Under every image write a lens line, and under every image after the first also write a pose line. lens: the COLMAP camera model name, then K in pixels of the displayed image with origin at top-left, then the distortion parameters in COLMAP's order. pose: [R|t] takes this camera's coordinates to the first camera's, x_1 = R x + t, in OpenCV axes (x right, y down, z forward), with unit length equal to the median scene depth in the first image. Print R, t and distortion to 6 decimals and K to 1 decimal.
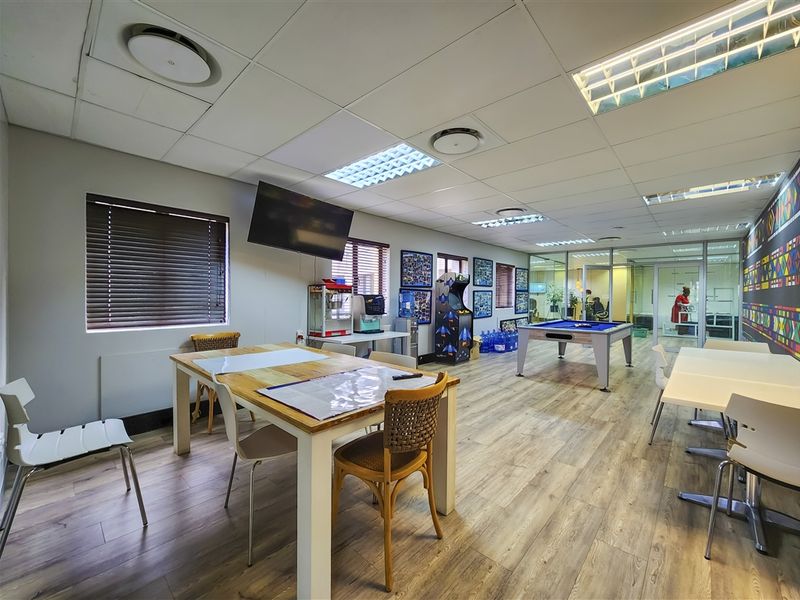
lens RADIAL K [[326.9, 0, 399.2], [0, 326.9, 298.0], [0, 0, 1]] dist [-0.001626, -0.000203]
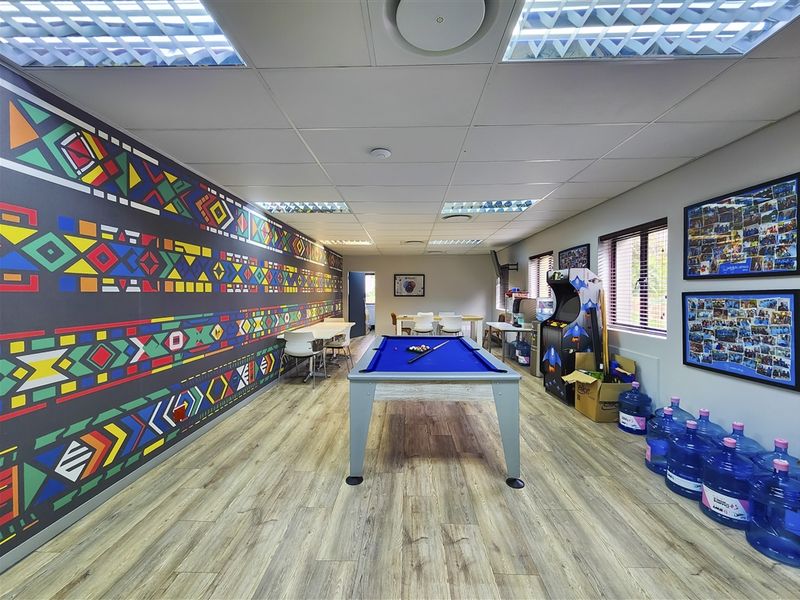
lens RADIAL K [[326.9, 0, 399.2], [0, 326.9, 298.0], [0, 0, 1]] dist [-0.001626, -0.000203]
pose [[-0.753128, 0.003445, -0.657864, 0.742873], [-0.008457, 0.999853, 0.014918, -0.019270], [0.657819, 0.016798, -0.752989, 1.067283]]
